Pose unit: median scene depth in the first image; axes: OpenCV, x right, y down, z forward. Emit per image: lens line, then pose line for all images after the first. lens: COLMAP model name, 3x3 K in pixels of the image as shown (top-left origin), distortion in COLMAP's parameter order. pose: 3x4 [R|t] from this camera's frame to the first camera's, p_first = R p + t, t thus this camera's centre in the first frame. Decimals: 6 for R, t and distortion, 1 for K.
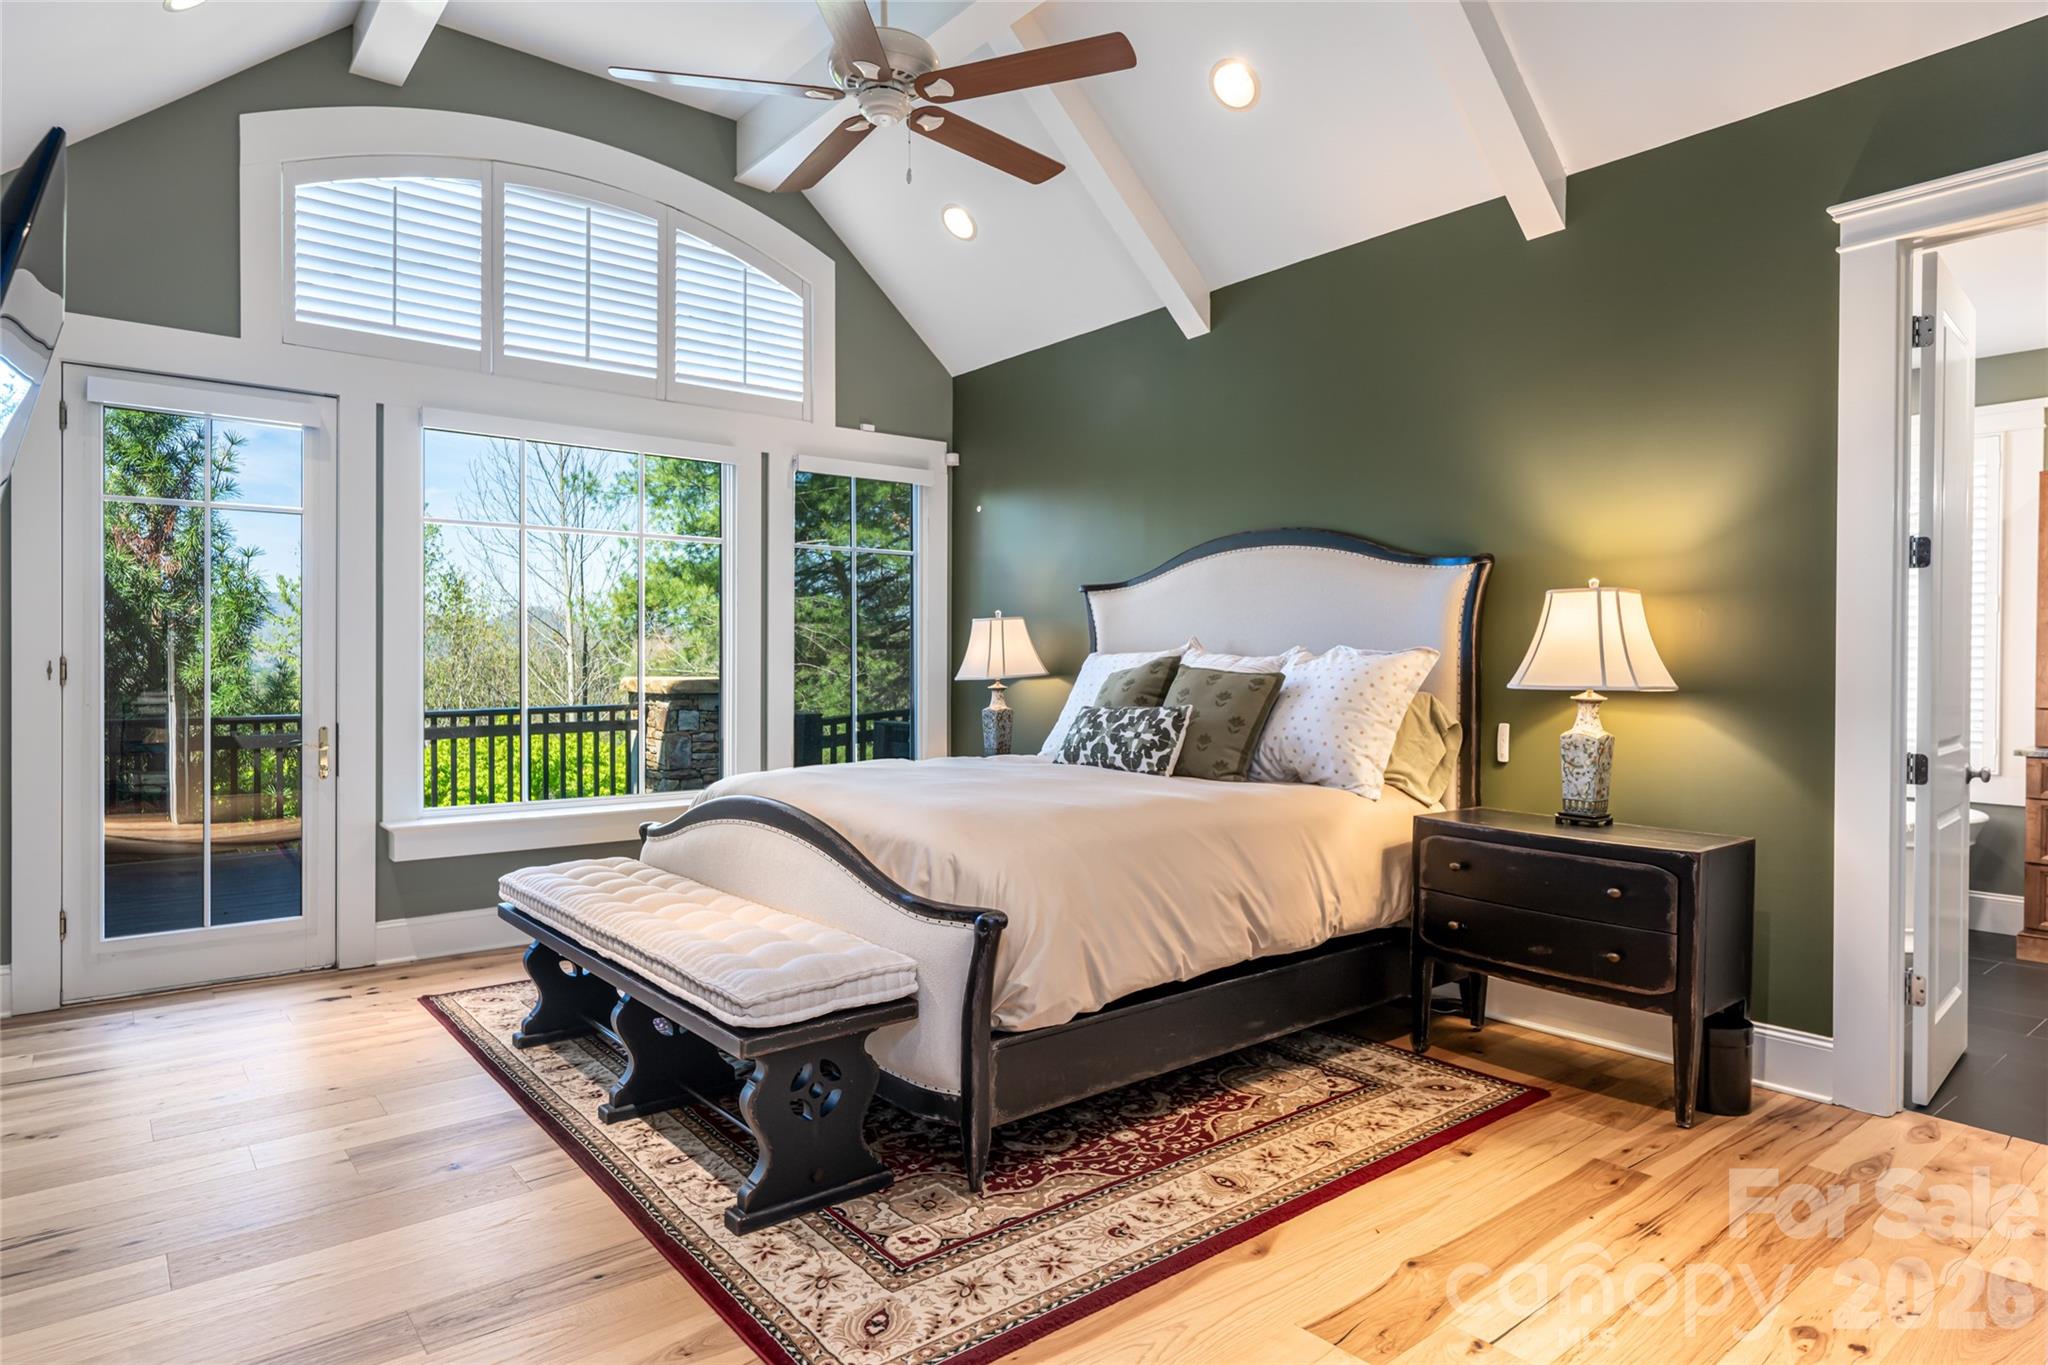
lens RADIAL K [[1181.5, 0, 1023.8], [0, 1181.5, 685.1], [0, 0, 1]] dist [0.000091, 0.000505]
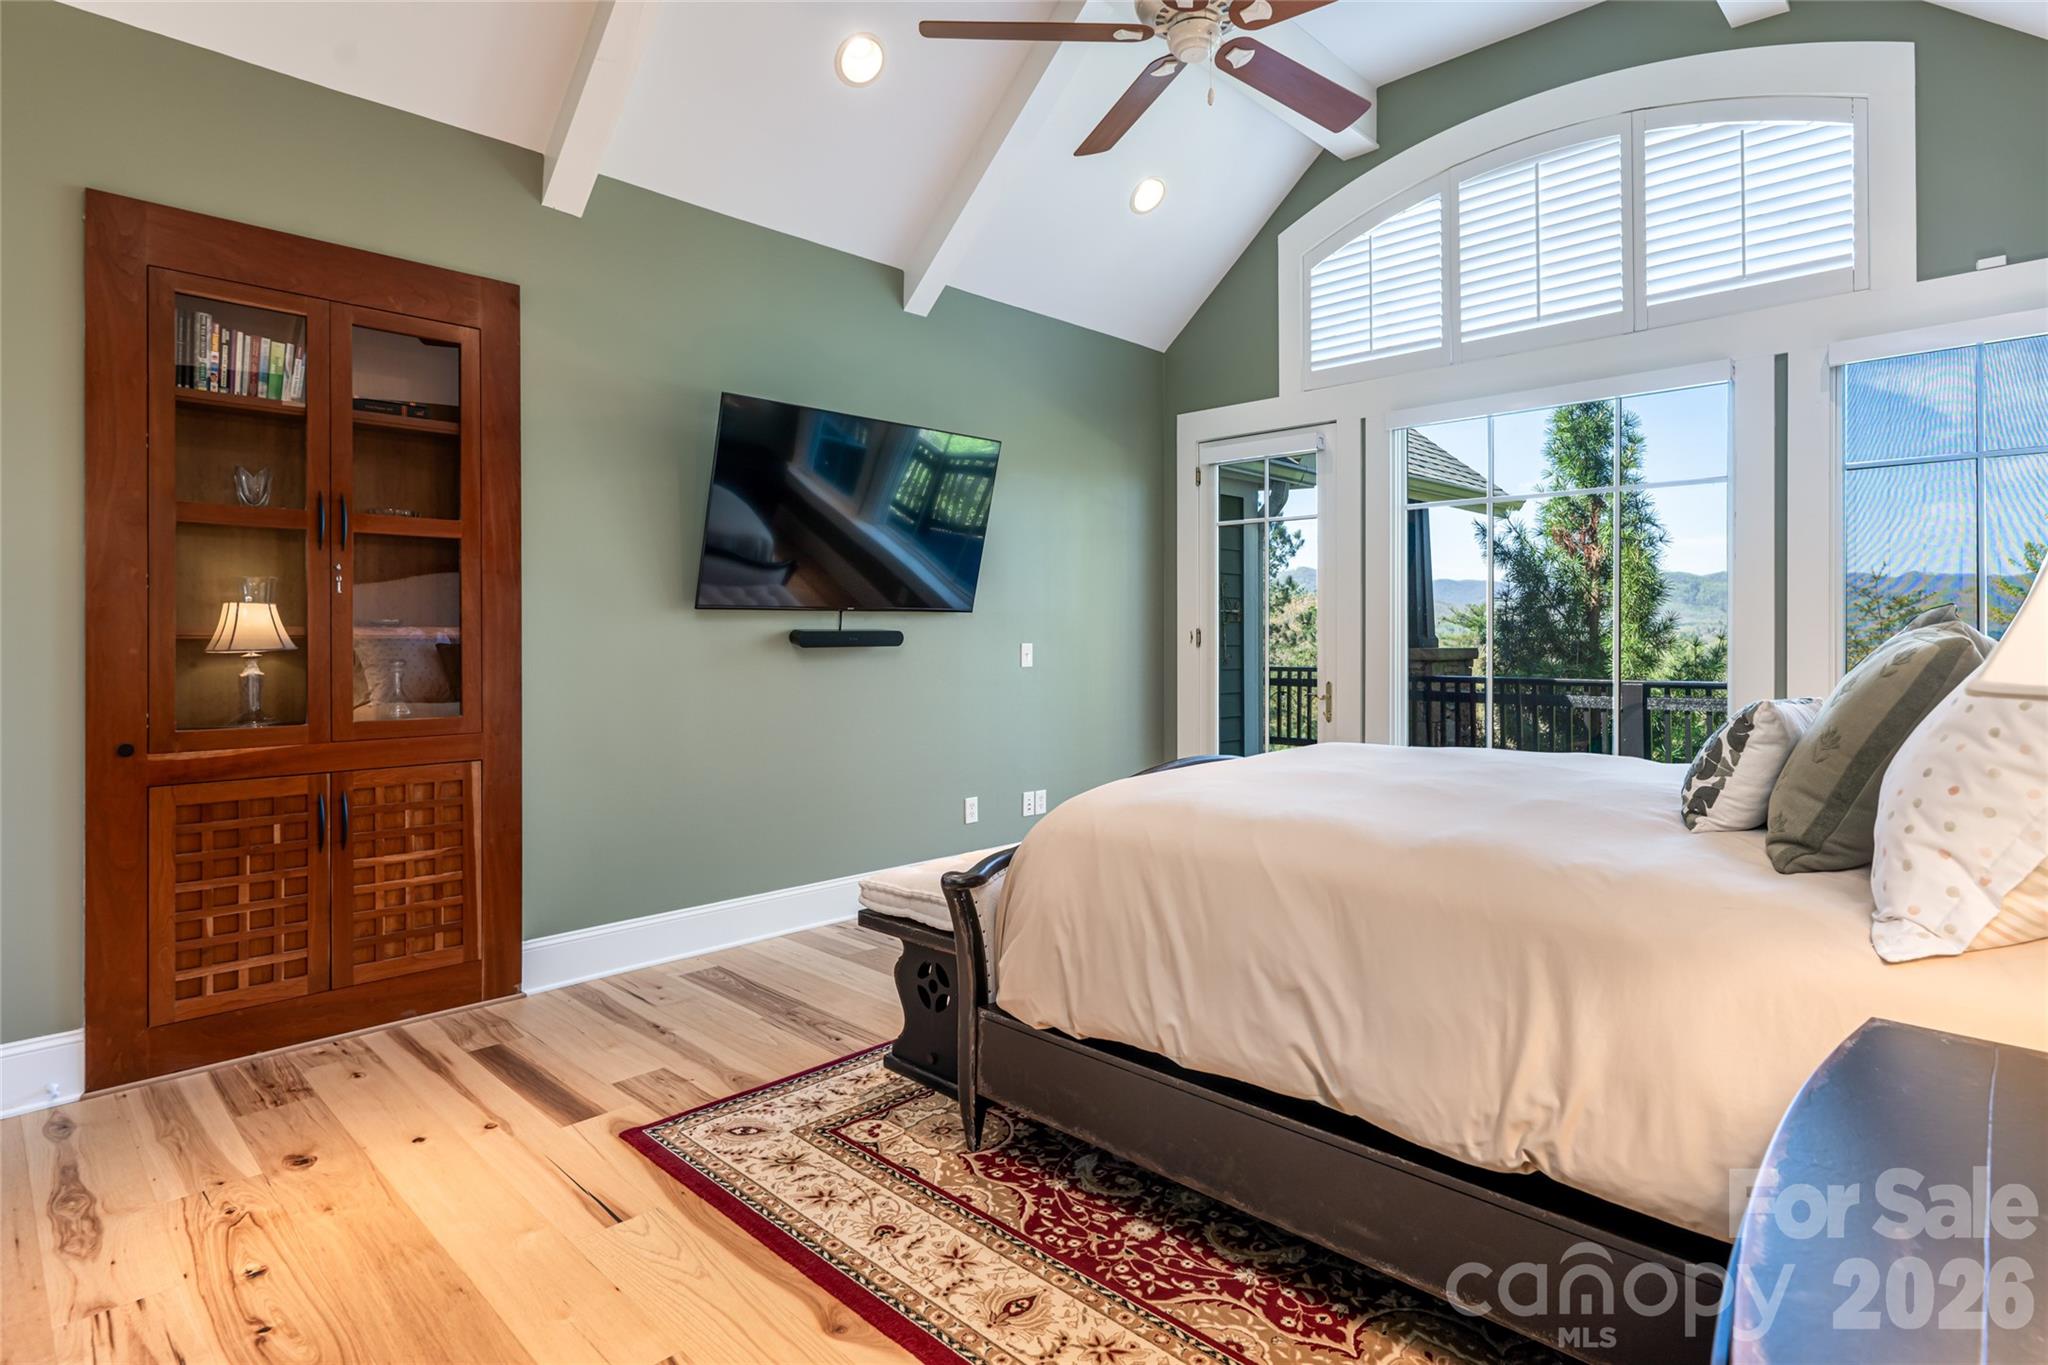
lens RADIAL K [[1005.2, 0, 979.3], [0, 1005.2, 633.7], [0, 0, 1]] dist [0.000358, -0.000118]
pose [[0.116354, 0.002700, -0.993204, 0.775990], [-0.012455, 0.999922, 0.001259, -0.017301], [0.993130, 0.012224, 0.116379, 0.849039]]
